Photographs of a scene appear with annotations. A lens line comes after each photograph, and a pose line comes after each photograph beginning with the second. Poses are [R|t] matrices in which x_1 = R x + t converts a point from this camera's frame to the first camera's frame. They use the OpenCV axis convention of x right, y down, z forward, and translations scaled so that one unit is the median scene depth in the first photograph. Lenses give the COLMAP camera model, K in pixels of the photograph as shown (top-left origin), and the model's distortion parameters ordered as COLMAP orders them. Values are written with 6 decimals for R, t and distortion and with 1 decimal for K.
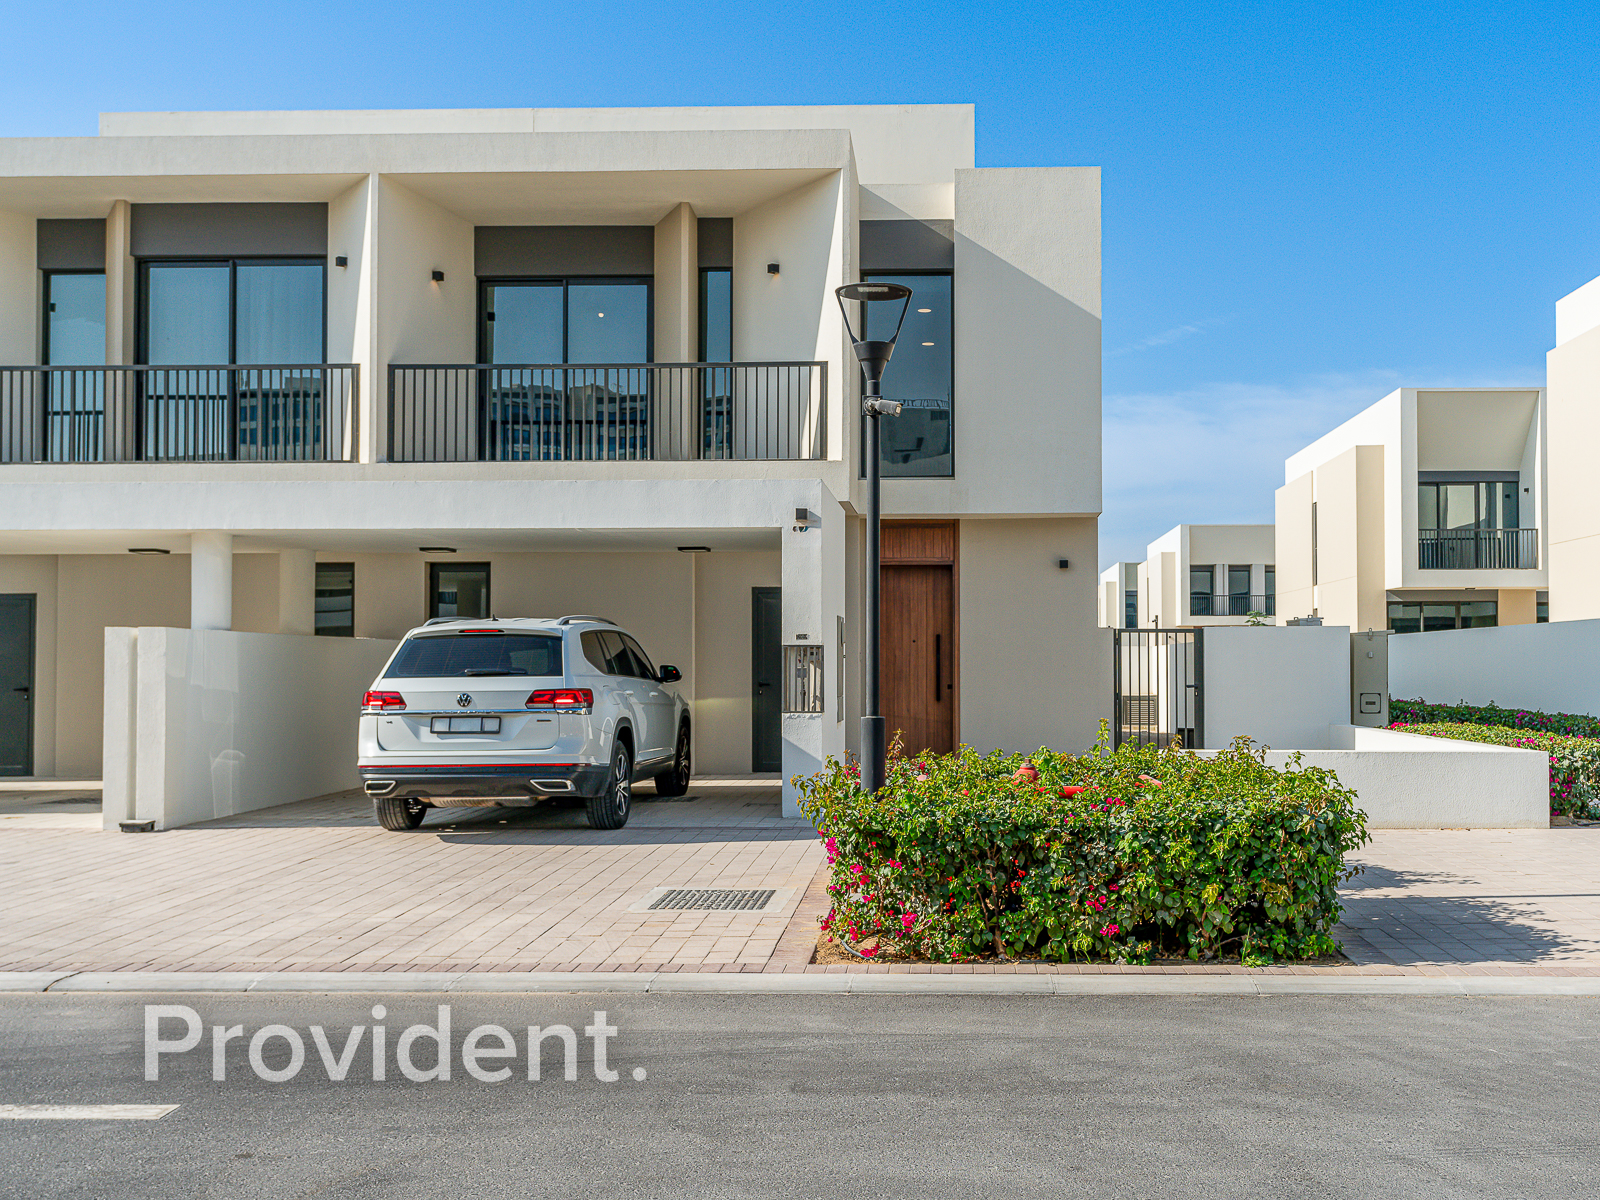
lens RADIAL K [[1660.0, 0, 799.9], [0, 1660.0, 606.4], [0, 0, 1]] dist [-0.010360, 0.000000]
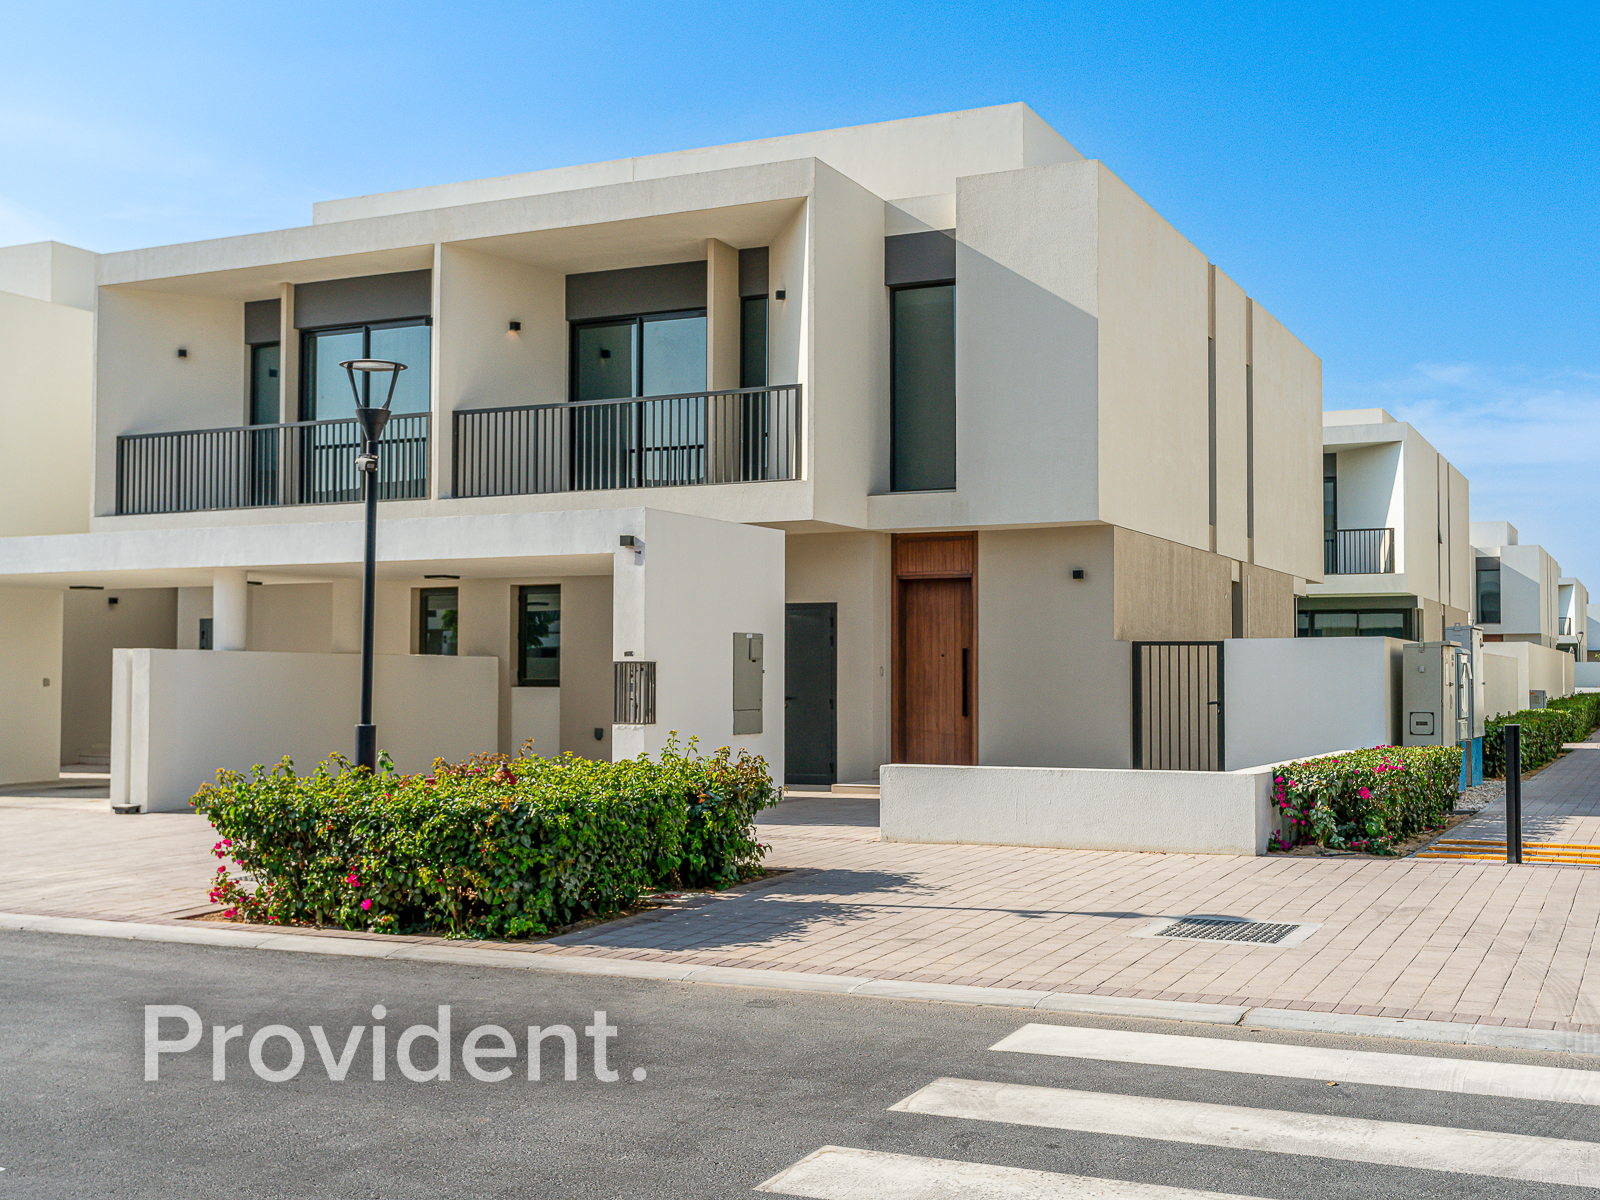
lens RADIAL K [[1809.9, 0, 800.8], [0, 1809.9, 592.7], [0, 0, 1]] dist [0.010223, 0.000000]
pose [[0.912285, -0.018897, -0.409119, 0.439845], [0.012841, 0.999764, -0.017545, 0.001366], [0.409354, 0.010752, 0.912312, -0.017452]]
